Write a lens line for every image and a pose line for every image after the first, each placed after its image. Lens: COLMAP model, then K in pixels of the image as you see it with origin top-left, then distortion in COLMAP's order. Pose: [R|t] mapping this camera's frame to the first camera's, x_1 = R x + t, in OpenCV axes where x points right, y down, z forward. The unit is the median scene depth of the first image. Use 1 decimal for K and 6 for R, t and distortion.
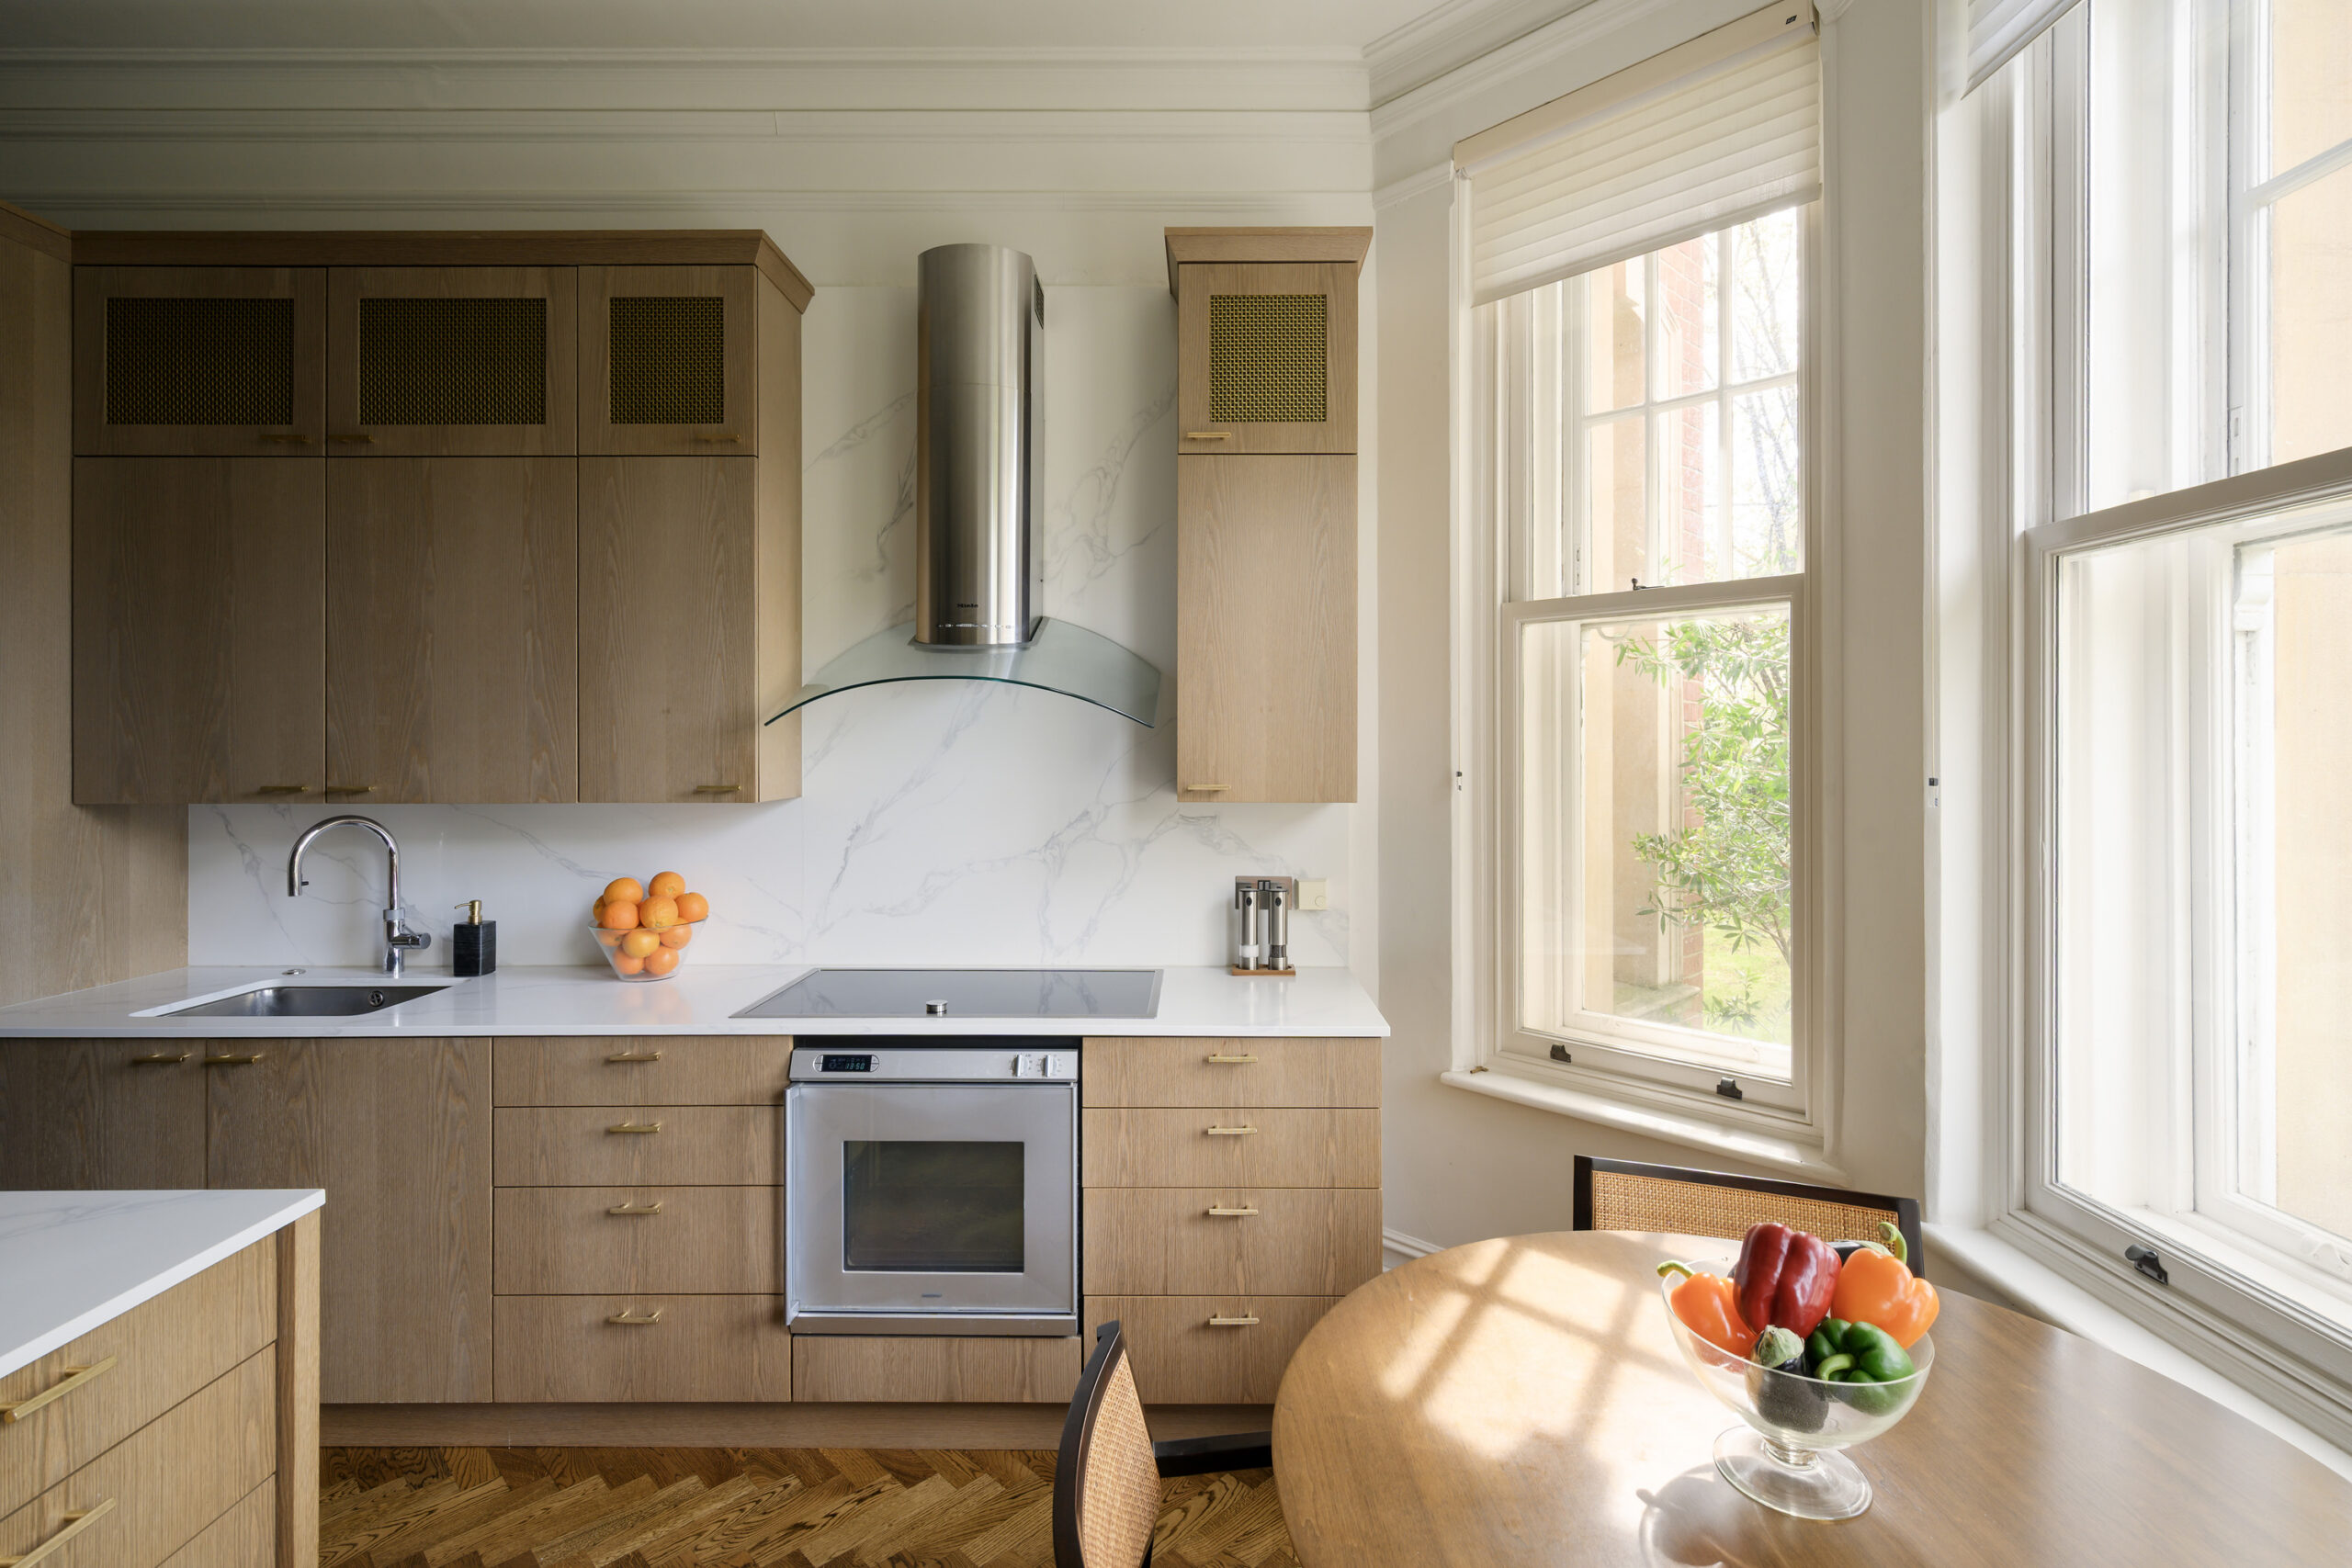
lens RADIAL K [[1126.1, 0, 1214.8], [0, 1126.1, 732.8], [0, 0, 1]] dist [0.001604, 0.000218]
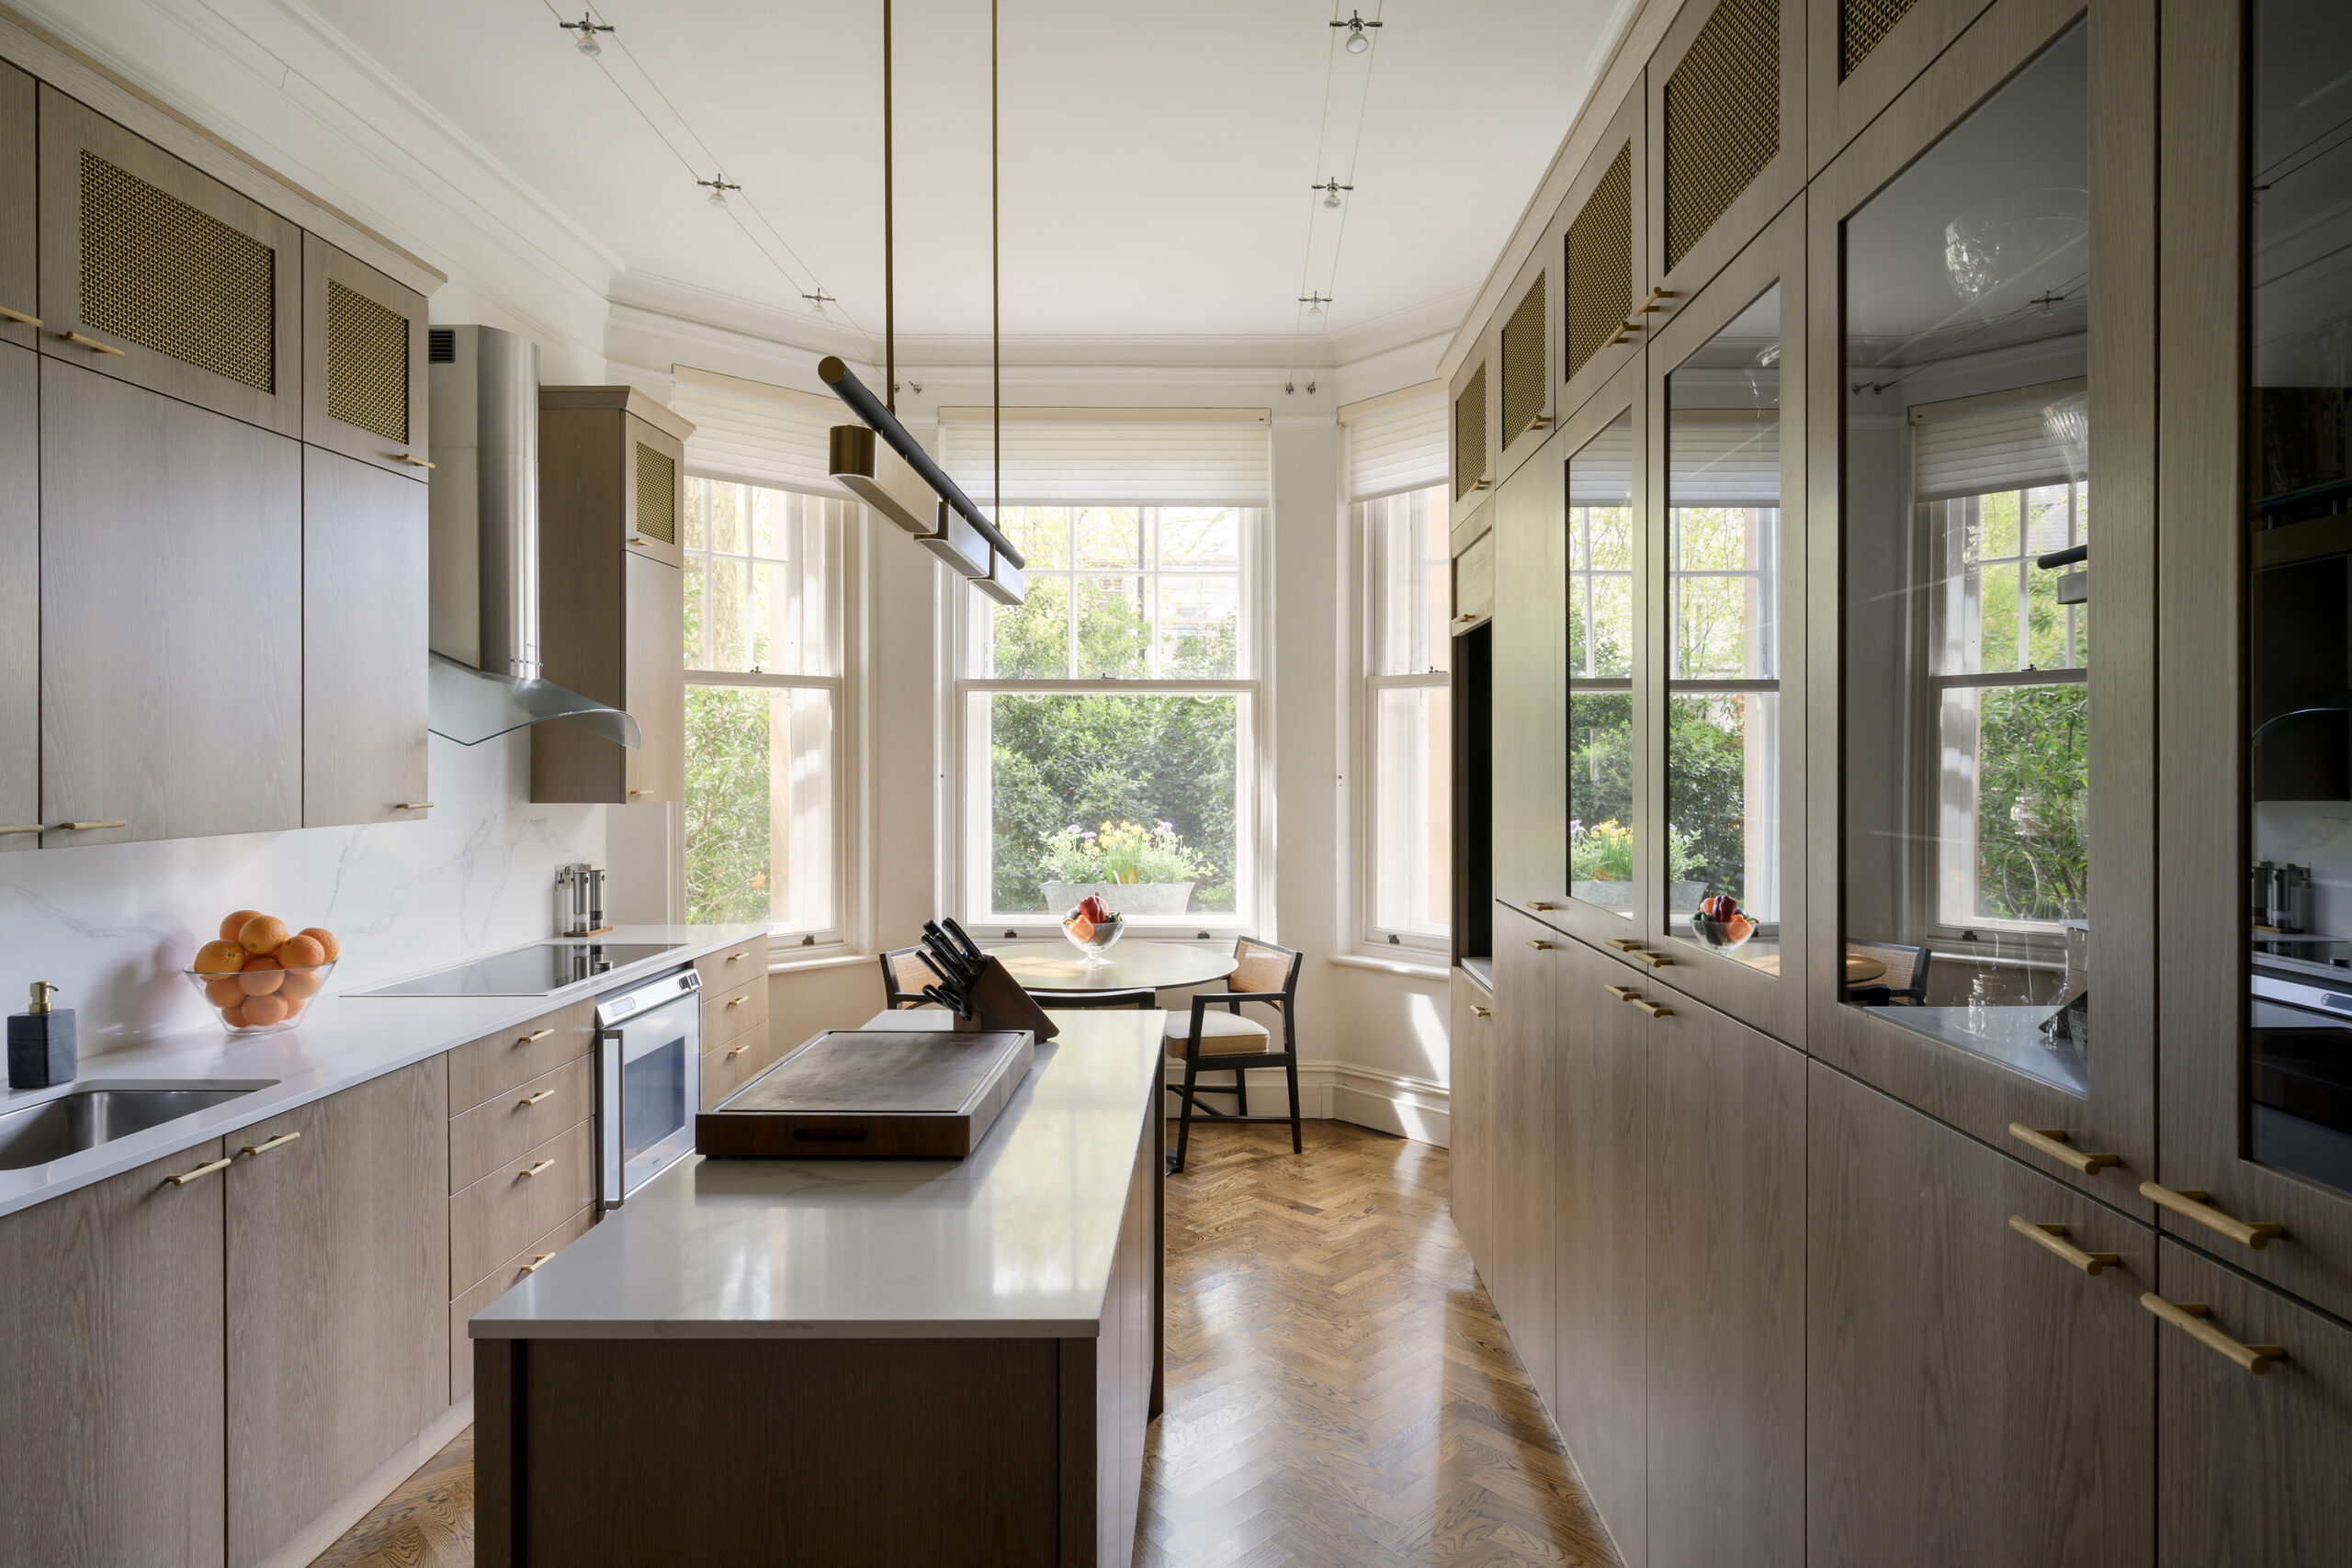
lens RADIAL K [[1212.4, 0, 1268.9], [0, 1212.4, 758.7], [0, 0, 1]] dist [0.001541, -0.000253]
pose [[-0.023043, 0.000378, 0.999734, -1.554089], [-0.005488, 0.999985, -0.000505, 0.003046], [-0.999719, -0.005499, -0.023040, 0.252750]]
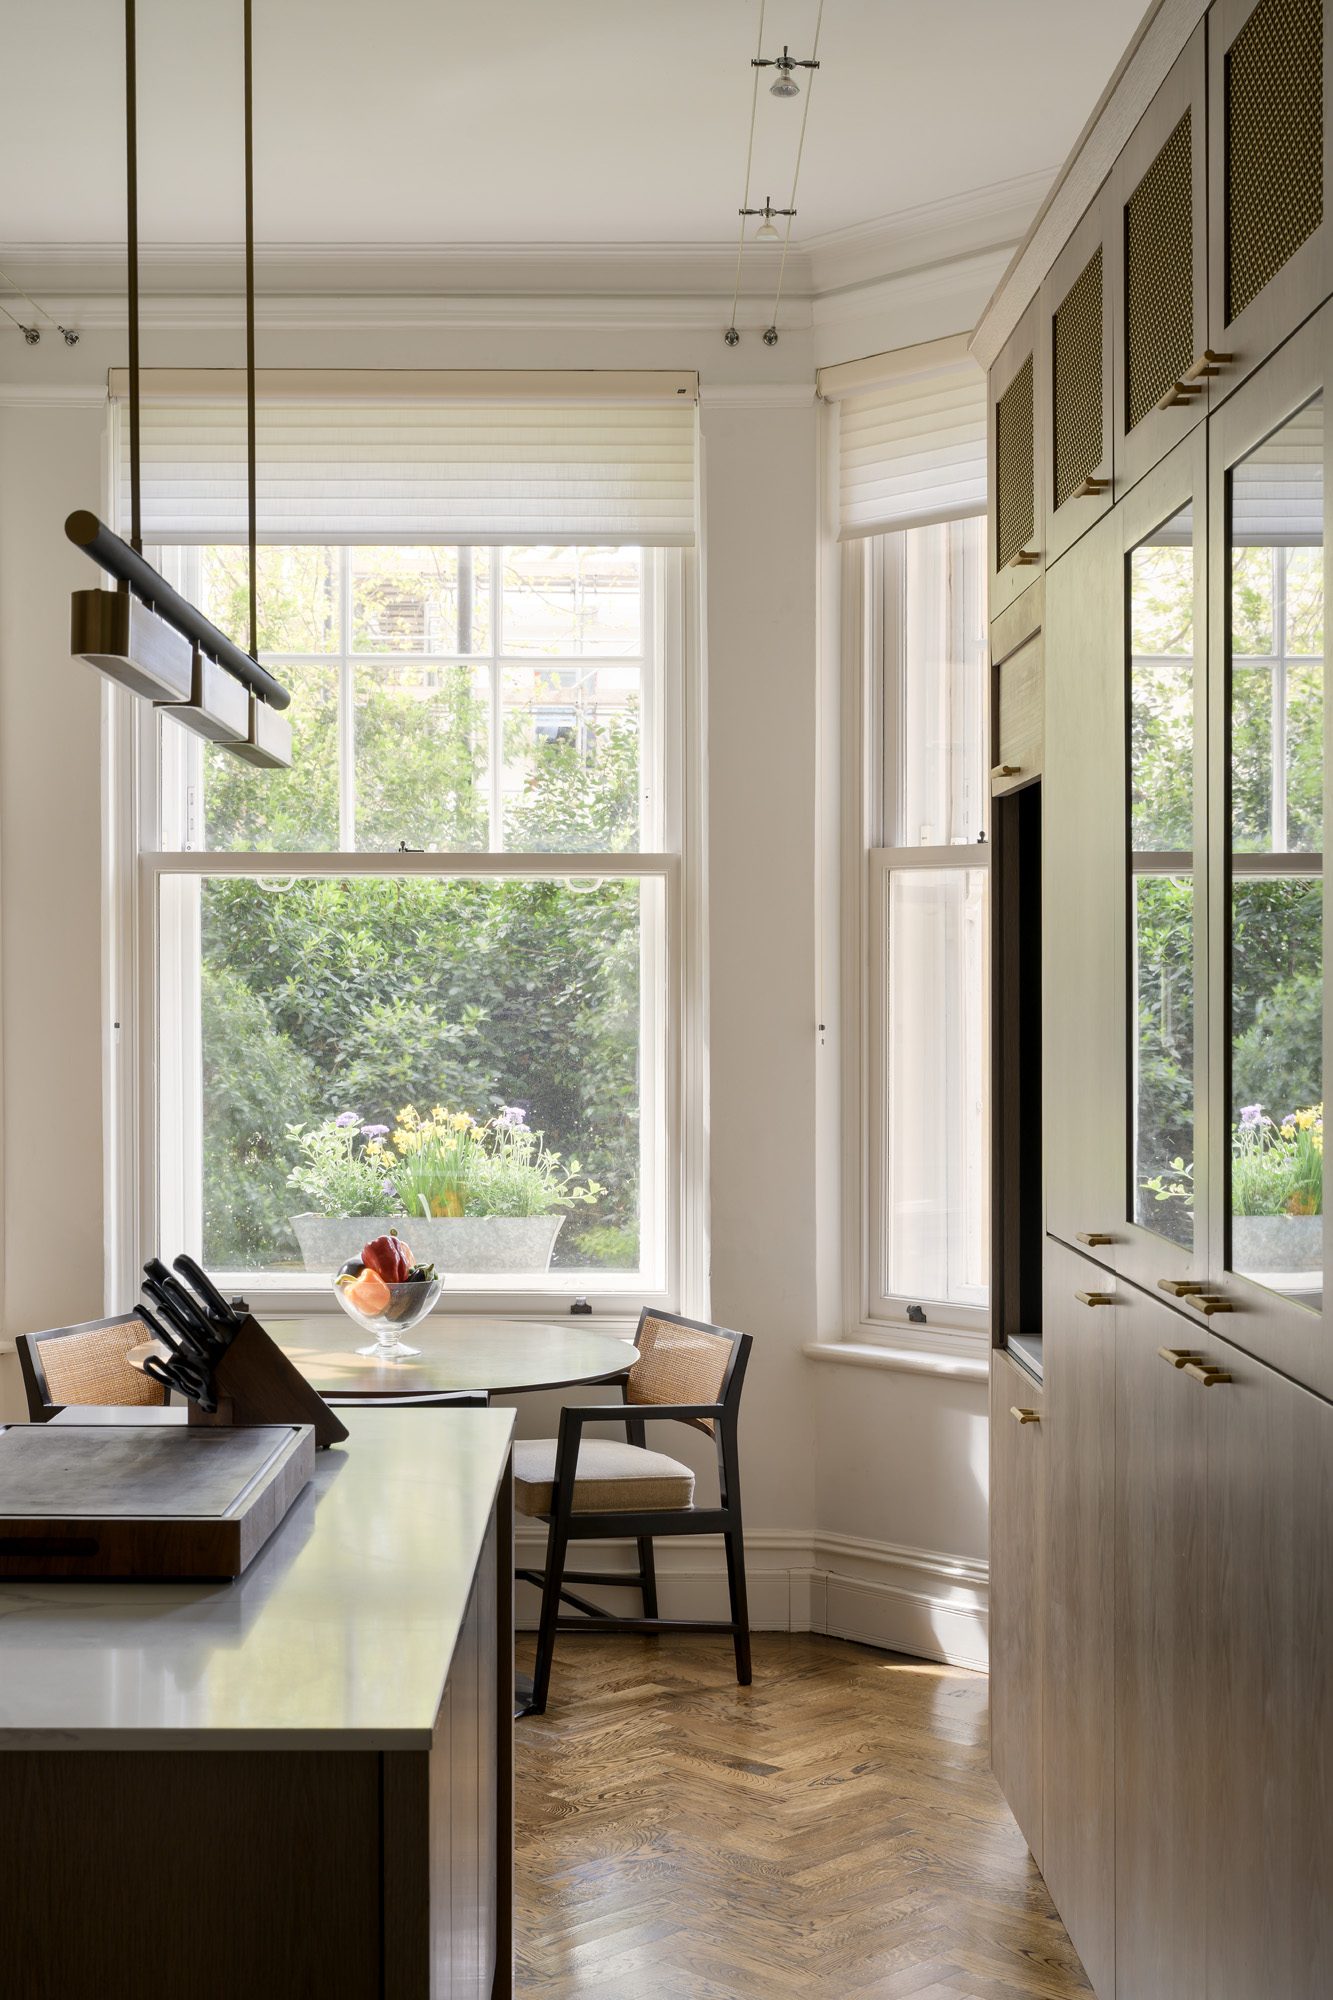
lens RADIAL K [[2553.0, 0, 665.6], [0, 2553.0, 997.1], [0, 0, 1]] dist [-0.002051, 0.000000]
pose [[0.002347, -0.009733, 0.999950, -2.478632], [-0.003818, 0.999945, 0.009742, -0.050087], [-0.999990, -0.003841, 0.002310, 0.194924]]
